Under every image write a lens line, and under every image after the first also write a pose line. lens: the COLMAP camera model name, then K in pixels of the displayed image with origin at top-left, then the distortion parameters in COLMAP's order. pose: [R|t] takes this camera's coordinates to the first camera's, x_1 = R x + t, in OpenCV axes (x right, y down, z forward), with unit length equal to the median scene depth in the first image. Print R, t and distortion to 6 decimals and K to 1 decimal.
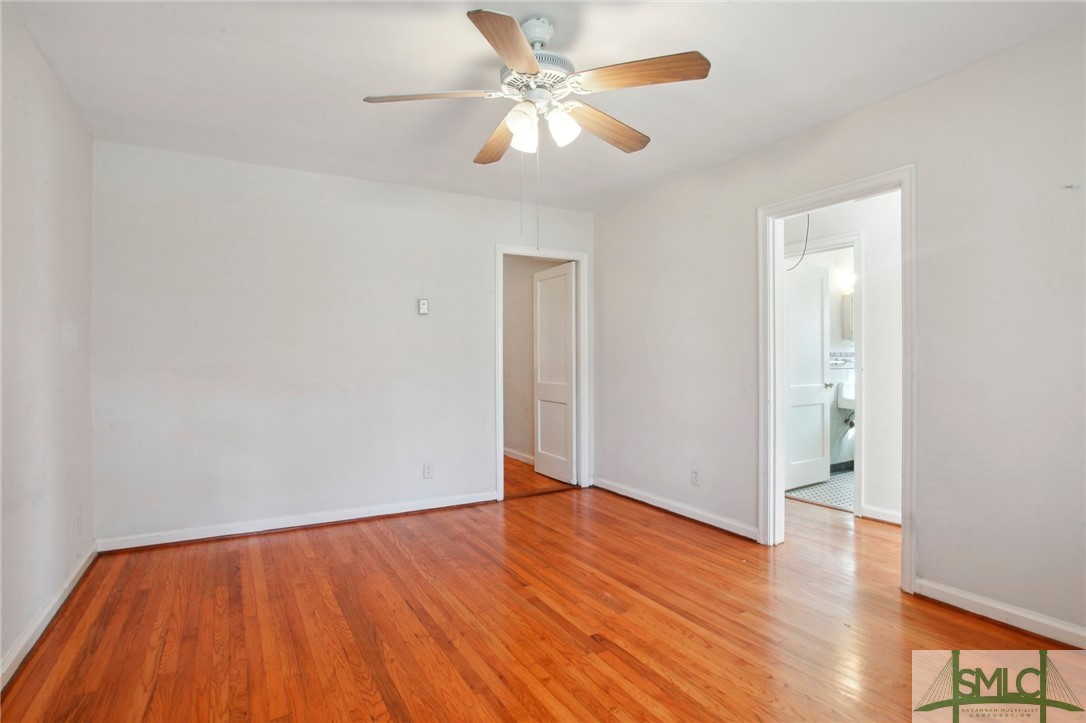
lens RADIAL K [[548.4, 0, 533.5], [0, 548.4, 369.5], [0, 0, 1]] dist [-0.058122, 0.038405]
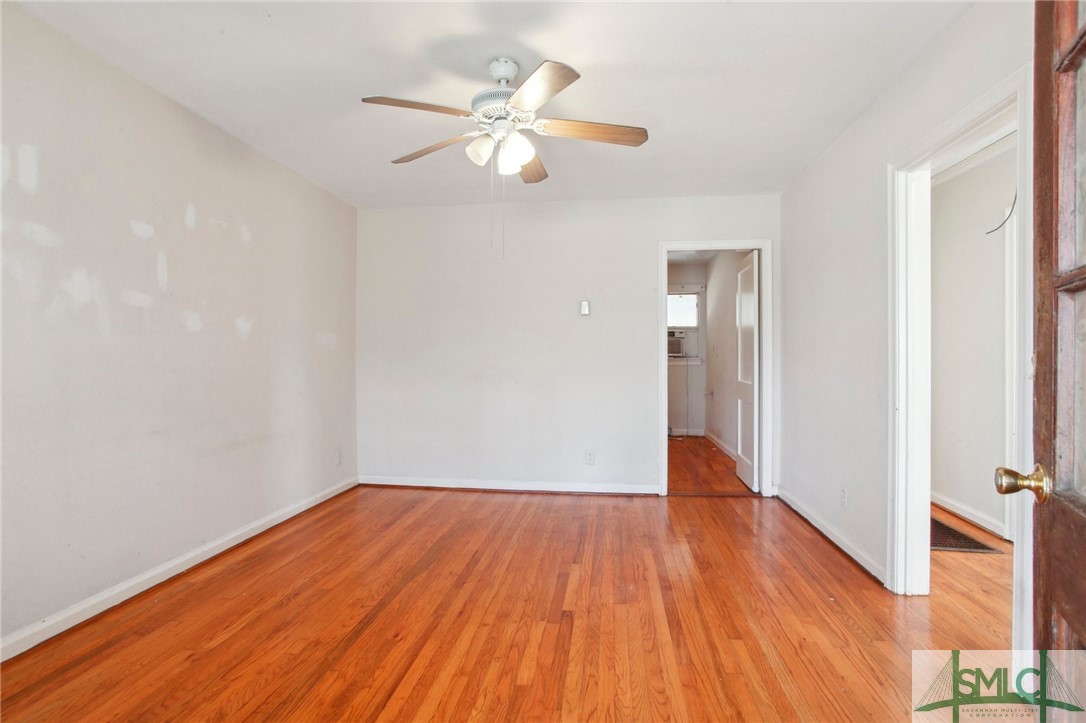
lens RADIAL K [[548.4, 0, 533.5], [0, 548.4, 369.5], [0, 0, 1]] dist [-0.058122, 0.038405]
pose [[0.797490, 0.012522, -0.603203, 0.573605], [-0.011366, 0.999919, 0.005730, 0.006021], [0.603225, 0.002287, 0.797567, 0.082745]]
